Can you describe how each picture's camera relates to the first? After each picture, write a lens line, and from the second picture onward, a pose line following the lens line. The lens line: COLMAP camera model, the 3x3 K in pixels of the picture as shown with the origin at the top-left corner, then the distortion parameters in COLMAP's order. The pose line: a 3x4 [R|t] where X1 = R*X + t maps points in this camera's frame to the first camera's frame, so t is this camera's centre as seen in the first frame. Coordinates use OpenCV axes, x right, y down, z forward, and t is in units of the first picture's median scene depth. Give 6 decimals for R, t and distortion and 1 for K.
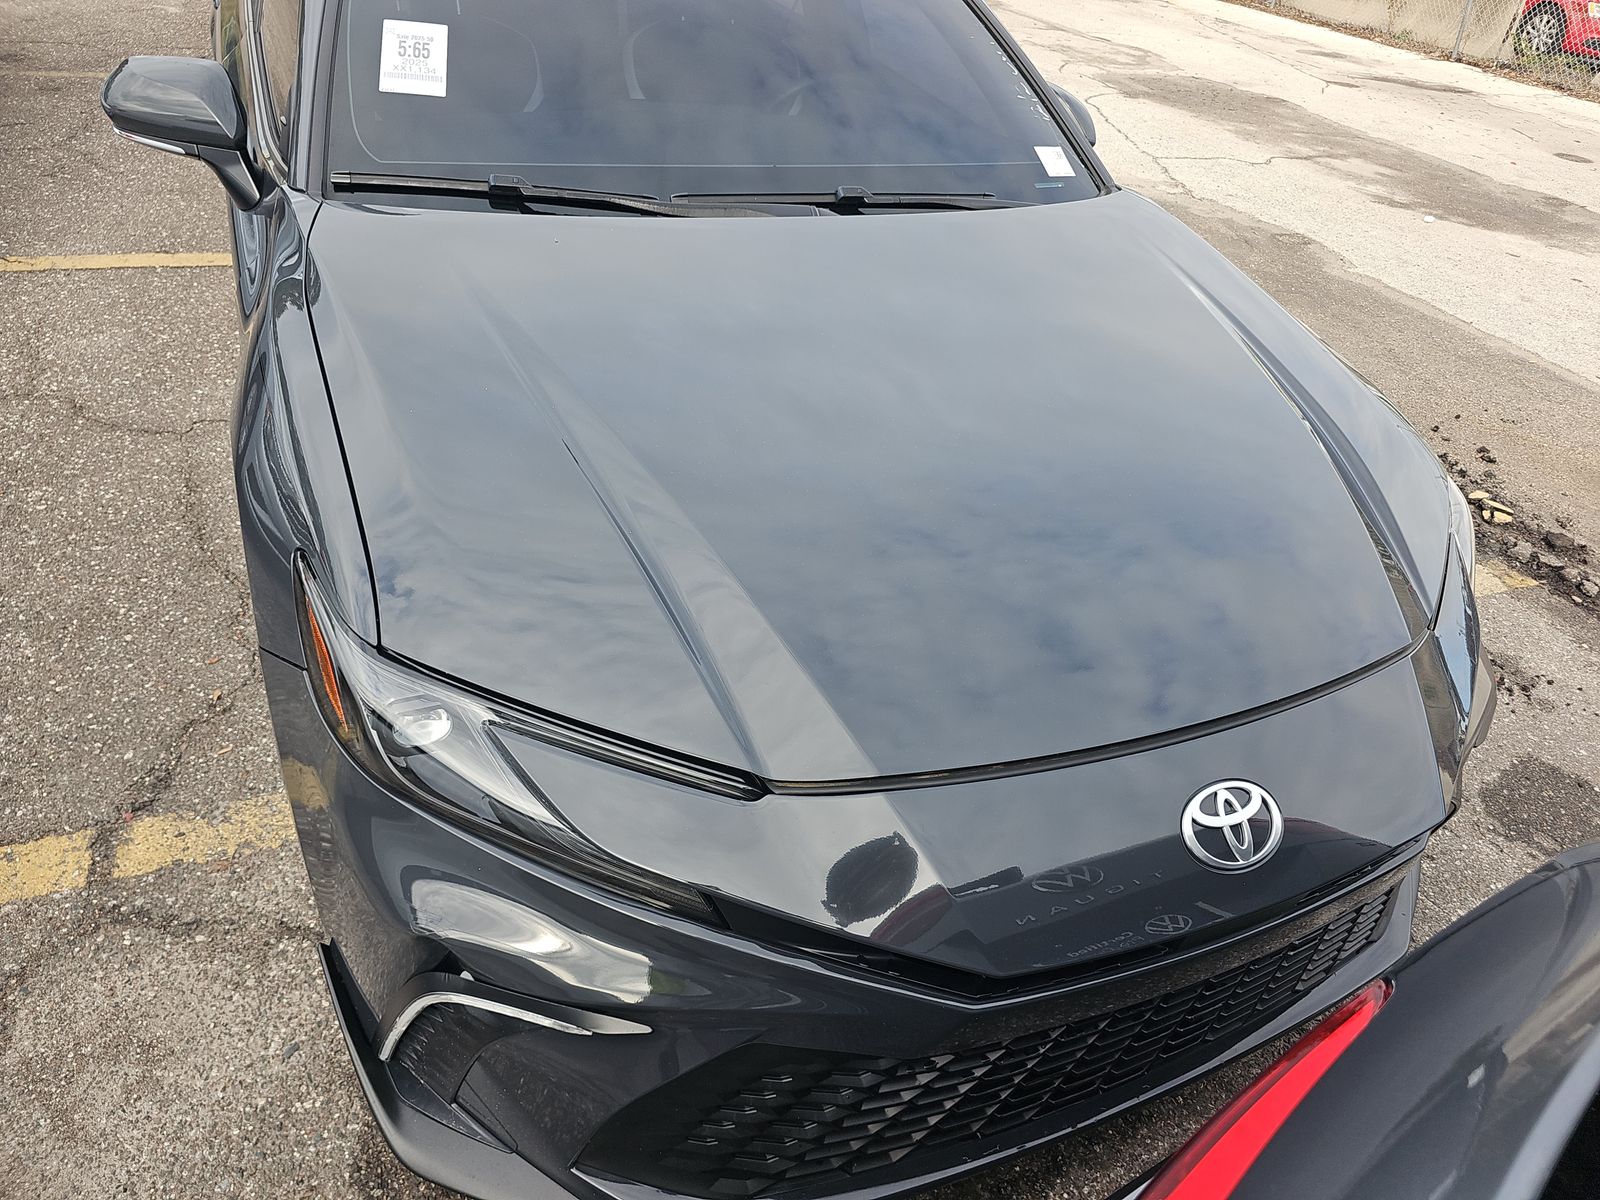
lens RADIAL K [[1072.9, 0, 806.7], [0, 1072.9, 603.2], [0, 0, 1]] dist [0.024629, -0.026771]
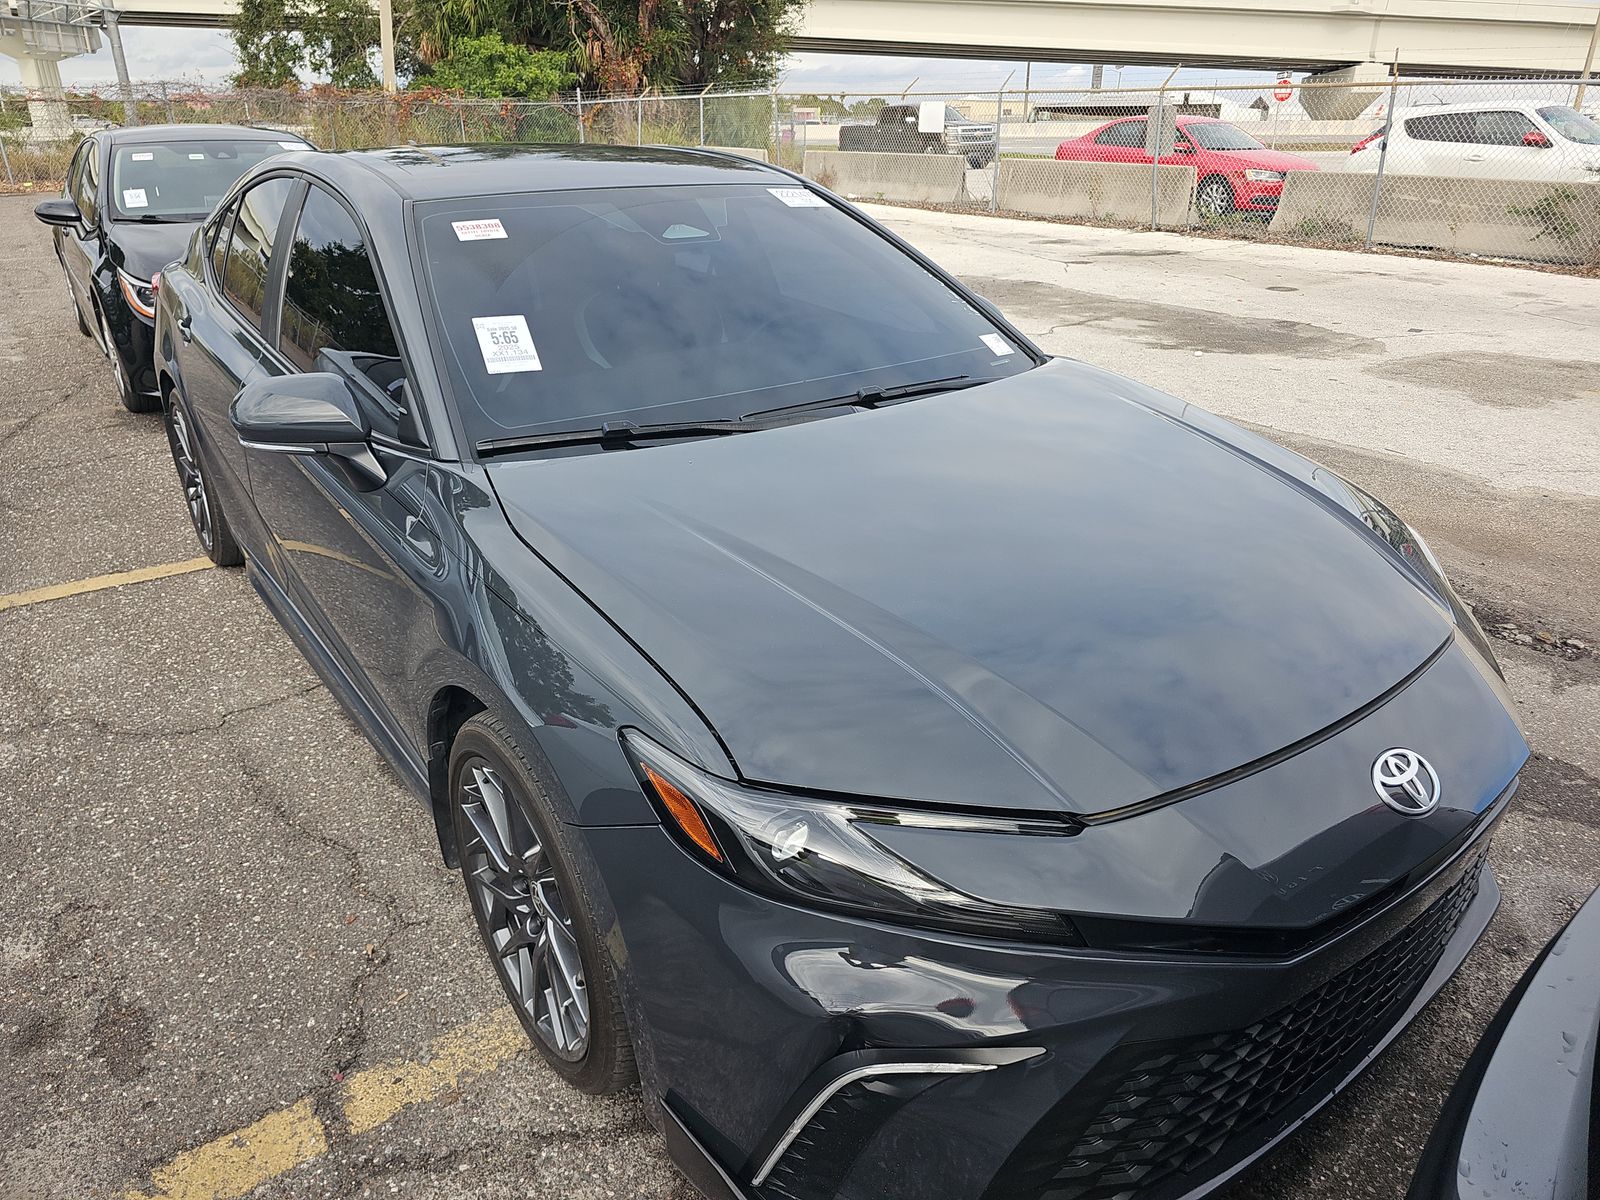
lens RADIAL K [[1072.9, 0, 797.5], [0, 1072.9, 596.3], [0, 0, 1]] dist [0.024629, -0.026771]
pose [[0.968925, -0.192255, 0.155632, -0.261774], [0.219058, 0.959167, -0.178920, 0.037610], [-0.114879, 0.207453, 0.971476, -0.114843]]
